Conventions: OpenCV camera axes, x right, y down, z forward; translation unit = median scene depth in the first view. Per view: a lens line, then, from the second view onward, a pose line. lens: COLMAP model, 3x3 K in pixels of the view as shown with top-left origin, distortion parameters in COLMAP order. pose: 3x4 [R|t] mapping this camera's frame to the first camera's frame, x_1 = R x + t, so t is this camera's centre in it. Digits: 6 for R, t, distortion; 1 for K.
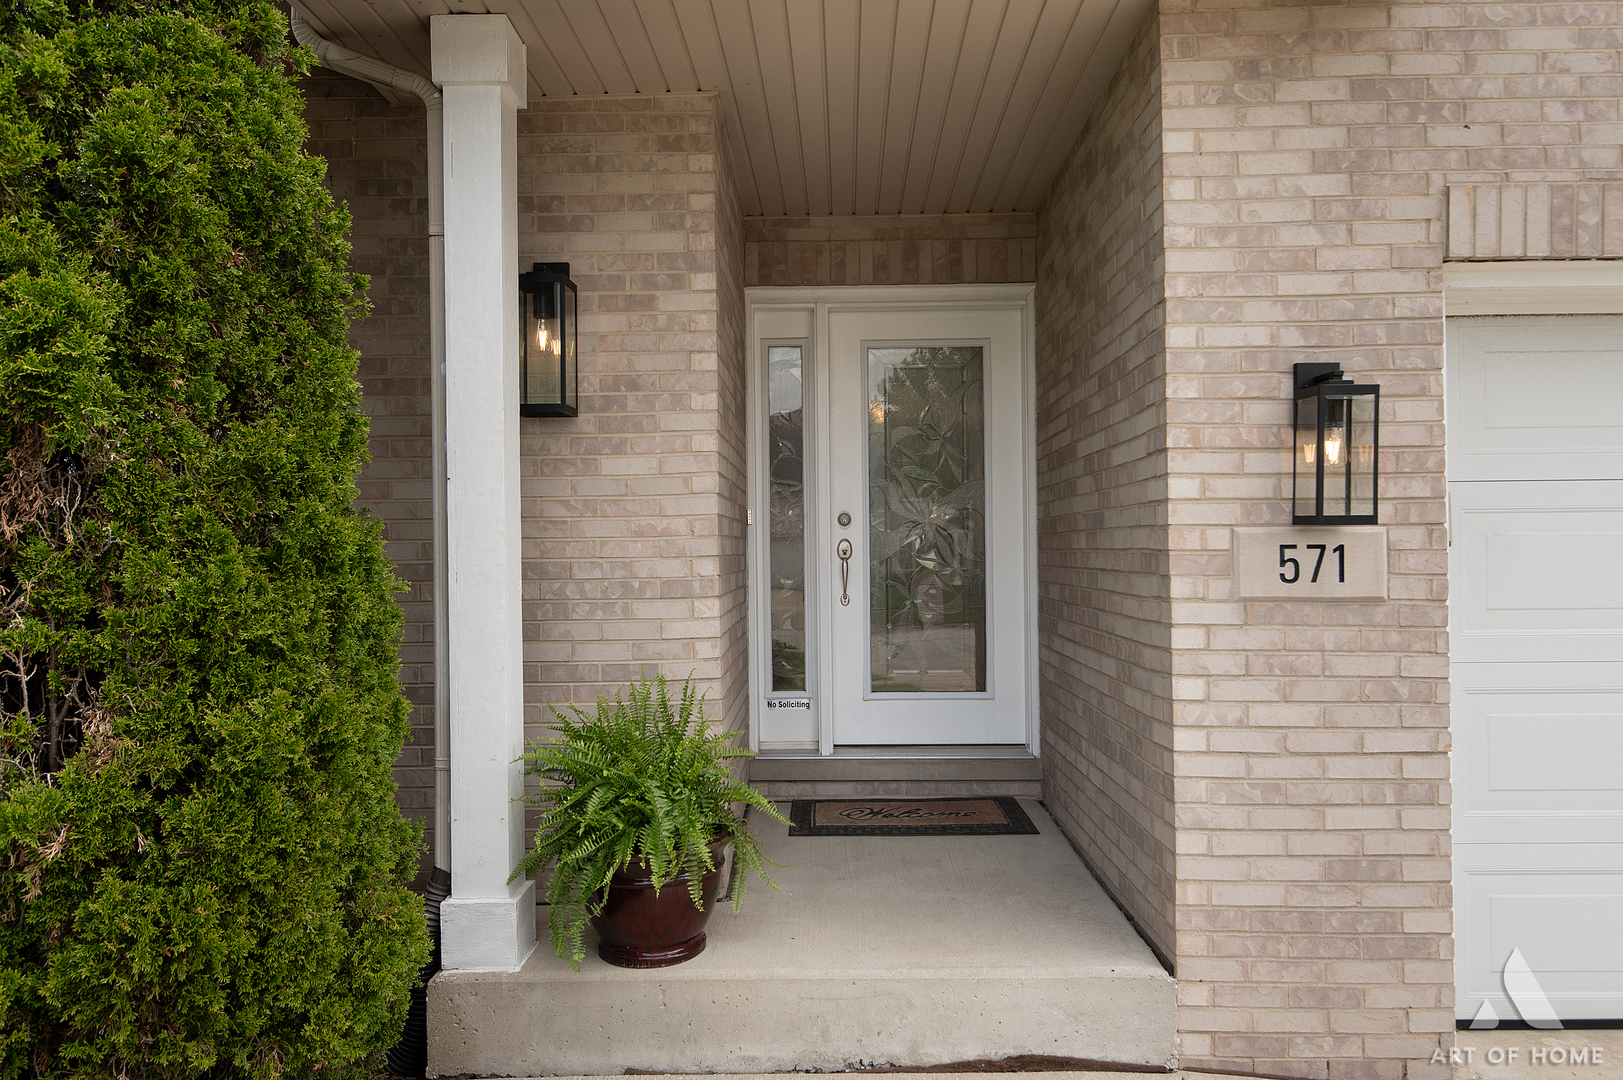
lens RADIAL K [[1122.1, 0, 808.0], [0, 1122.1, 547.3], [0, 0, 1]] dist [0.000889, -0.000441]
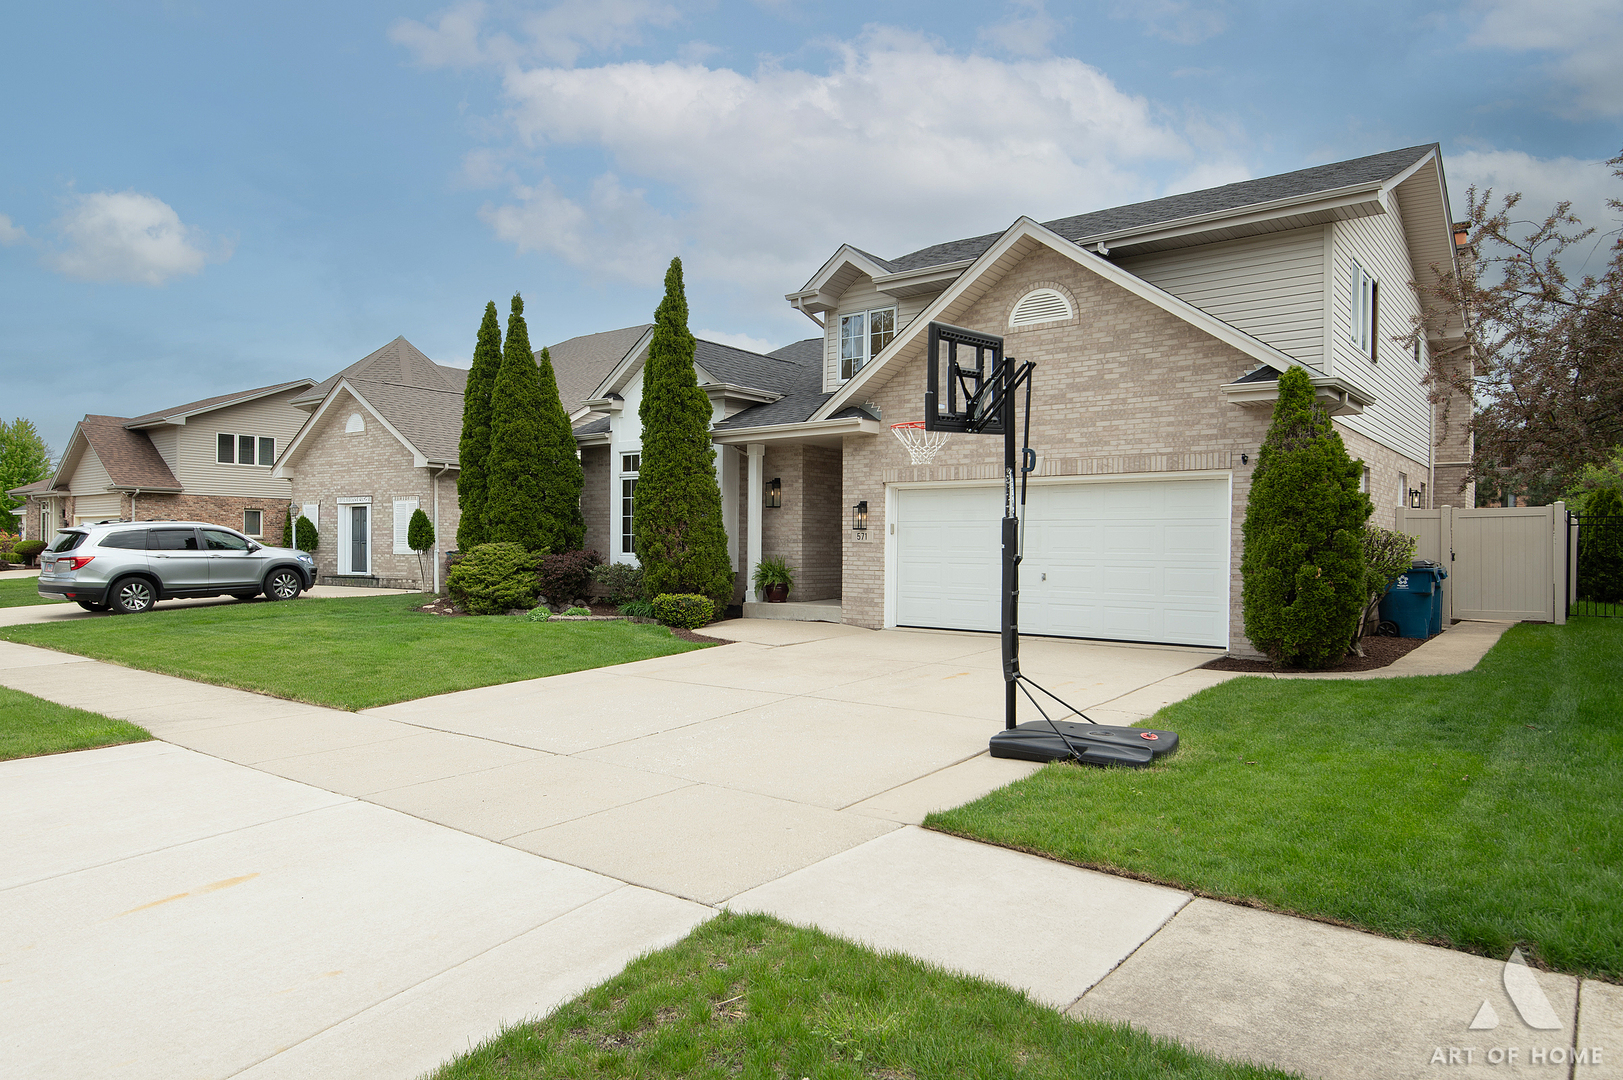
lens RADIAL K [[989.6, 0, 811.6], [0, 989.6, 539.7], [0, 0, 1]] dist [0.010837, -0.016919]
pose [[0.808112, 0.014967, -0.588839, 3.176316], [-0.014598, 0.999879, 0.005380, 0.007202], [0.588848, 0.004248, 0.808233, -3.184553]]
